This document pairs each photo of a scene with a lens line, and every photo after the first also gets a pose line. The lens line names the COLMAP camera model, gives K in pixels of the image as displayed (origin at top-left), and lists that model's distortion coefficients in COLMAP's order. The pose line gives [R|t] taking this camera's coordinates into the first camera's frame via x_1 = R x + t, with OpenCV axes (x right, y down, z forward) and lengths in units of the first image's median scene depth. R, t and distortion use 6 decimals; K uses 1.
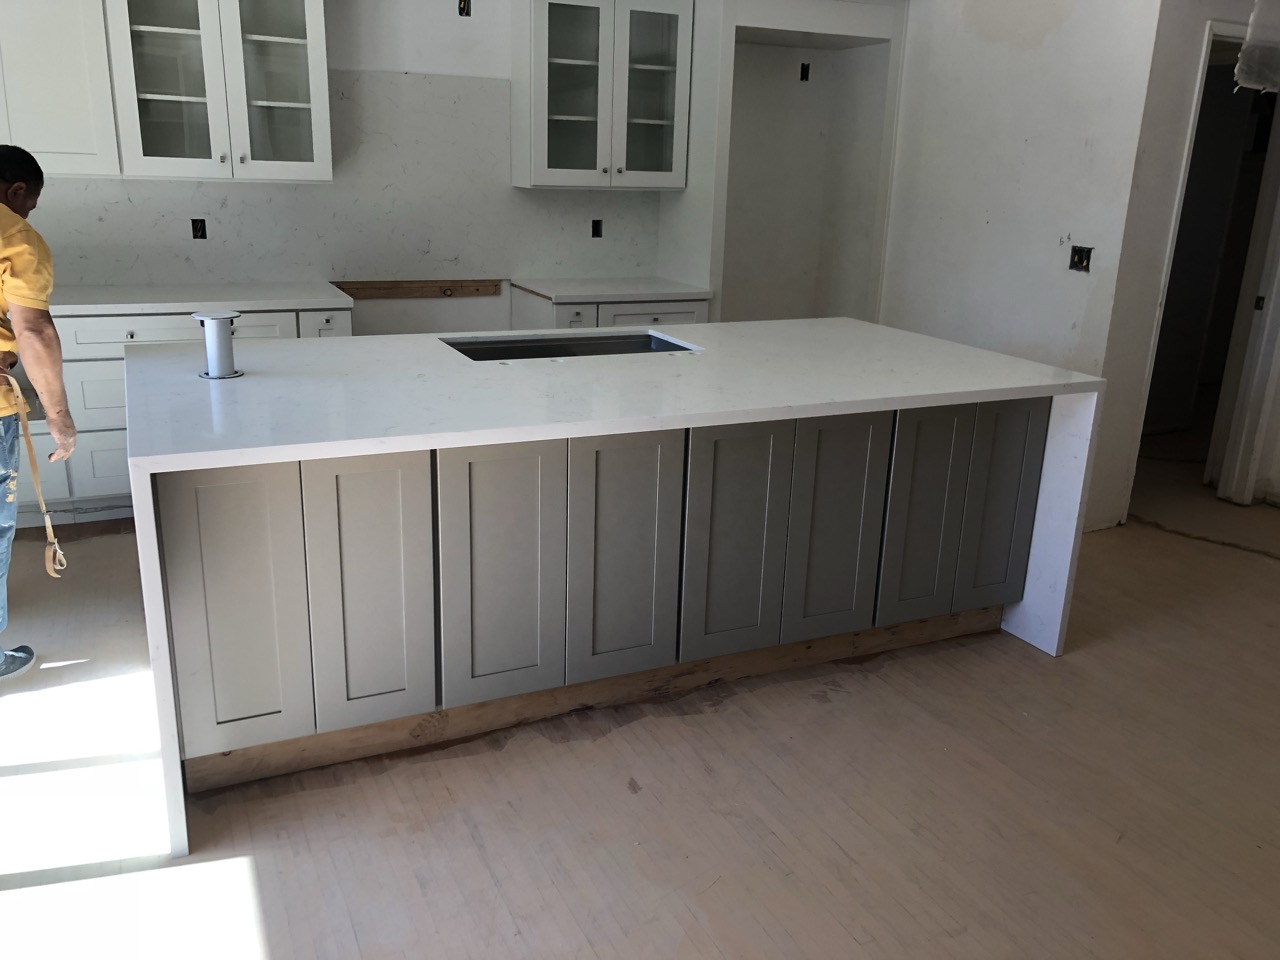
lens RADIAL K [[1047.9, 0, 640.0], [0, 1047.9, 480.0], [0, 0, 1]] dist [0.091188, -0.139862]
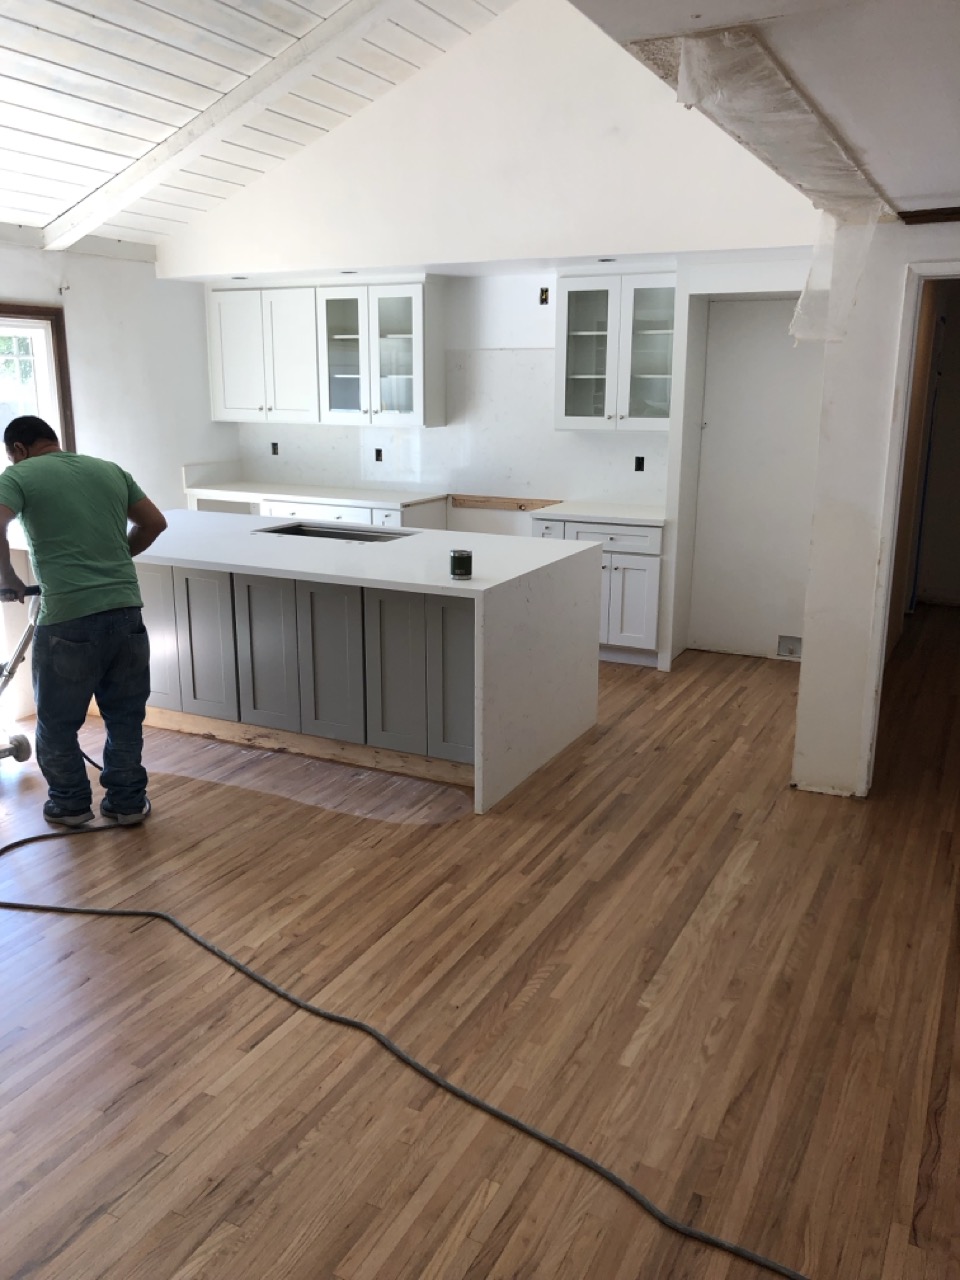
lens RADIAL K [[1047.9, 0, 474.0], [0, 1047.9, 643.6], [0, 0, 1]] dist [0.091188, -0.139862]
pose [[0.608308, 0.159647, -0.777479, 0.896395], [-0.222195, 0.974648, 0.026286, -0.035424], [0.761965, 0.156762, 0.628359, 0.158738]]
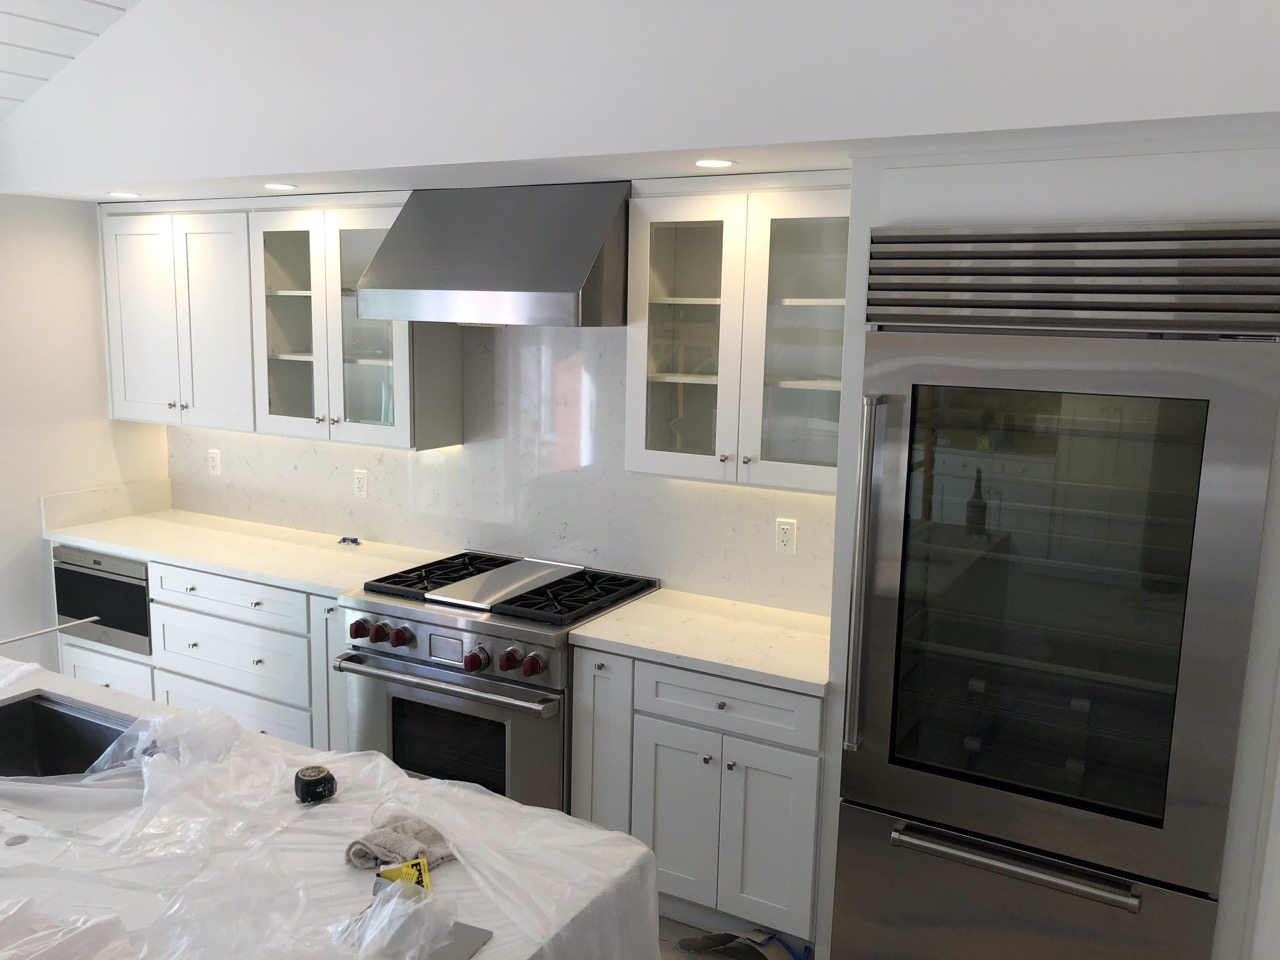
lens RADIAL K [[1047.3, 0, 635.5], [0, 1047.3, 496.4], [0, 0, 1]] dist [0.079238, -0.126398]
pose [[0.583129, 0.113275, -0.804444, 0.466319], [-0.243581, 0.969051, -0.040114, -0.240388], [0.775003, 0.219339, 0.592673, 0.608116]]
